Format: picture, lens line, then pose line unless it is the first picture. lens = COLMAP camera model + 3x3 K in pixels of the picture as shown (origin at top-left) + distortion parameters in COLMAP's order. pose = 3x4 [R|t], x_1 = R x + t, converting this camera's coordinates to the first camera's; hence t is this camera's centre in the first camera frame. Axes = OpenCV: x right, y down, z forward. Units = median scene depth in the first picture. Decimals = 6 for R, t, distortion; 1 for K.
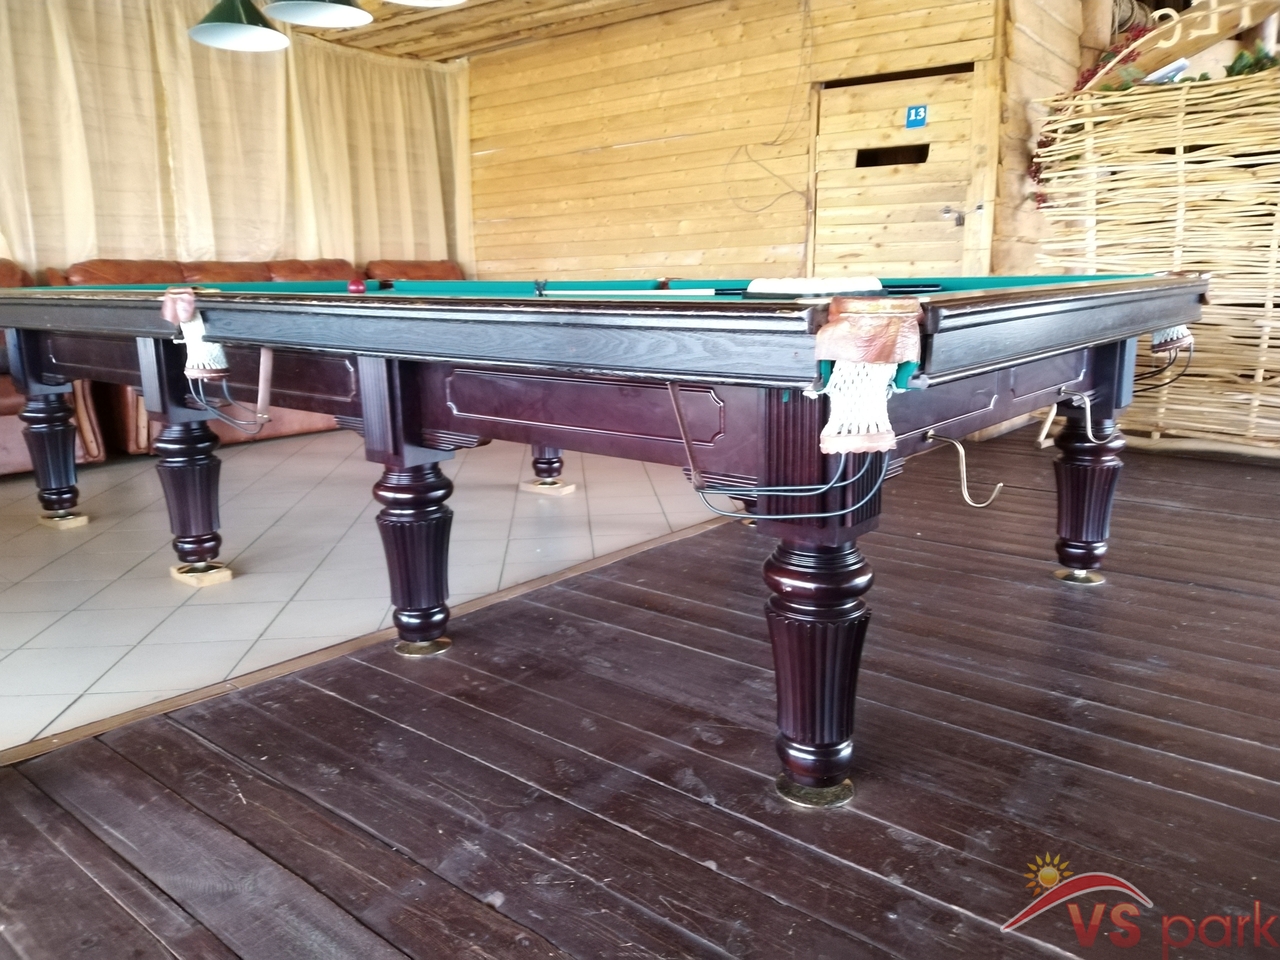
lens RADIAL K [[965.9, 0, 638.0], [0, 965.9, 474.3], [0, 0, 1]] dist [0.091004, -0.146018]
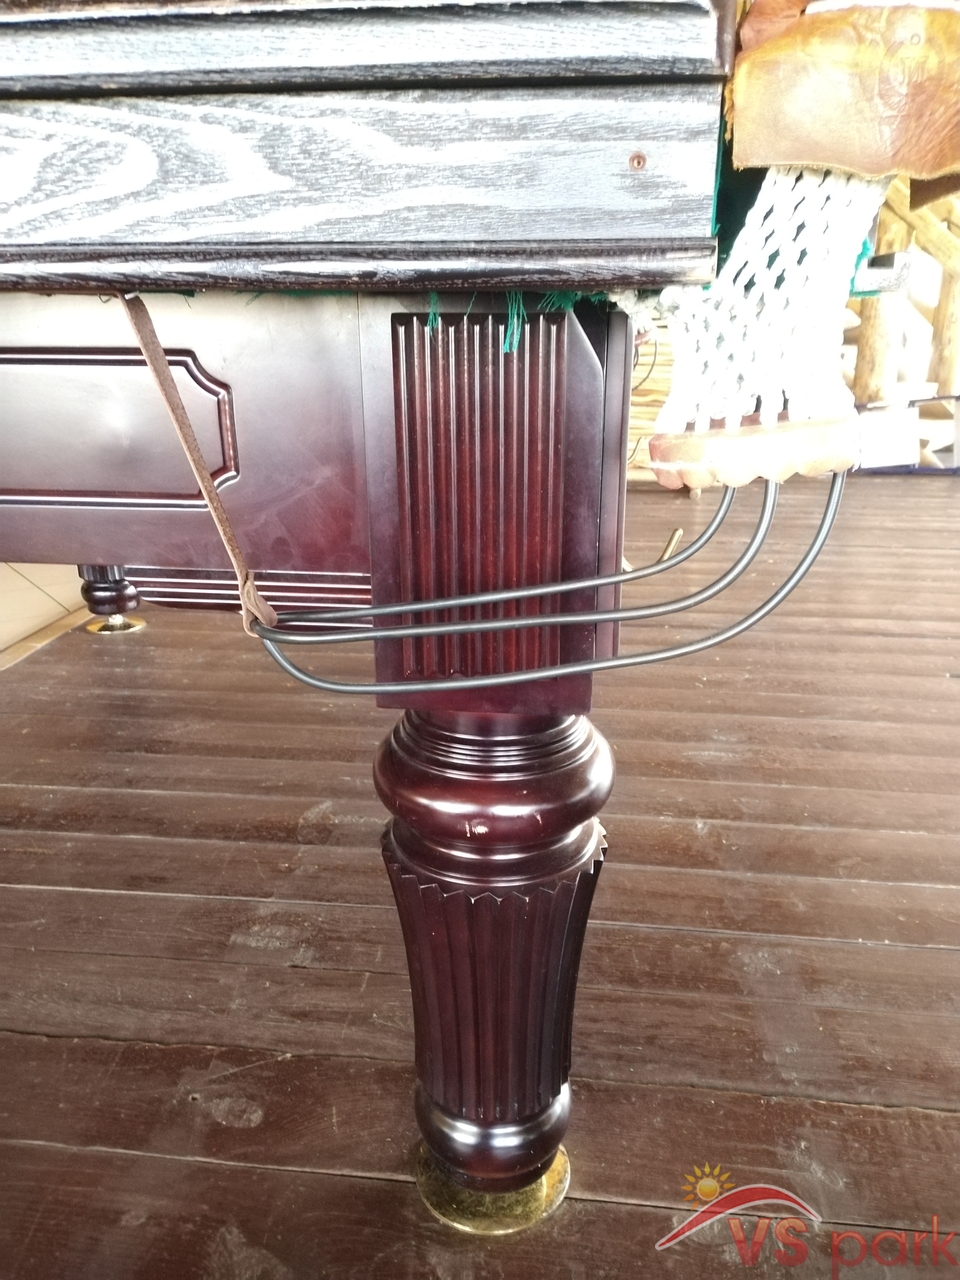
lens RADIAL K [[965.9, 0, 475.5], [0, 965.9, 646.0], [0, 0, 1]] dist [0.091004, -0.146018]
pose [[0.833753, -0.161511, 0.527987, -0.043882], [0.099169, 0.984514, 0.144564, -0.016771], [-0.543159, -0.068171, 0.836858, 0.523767]]
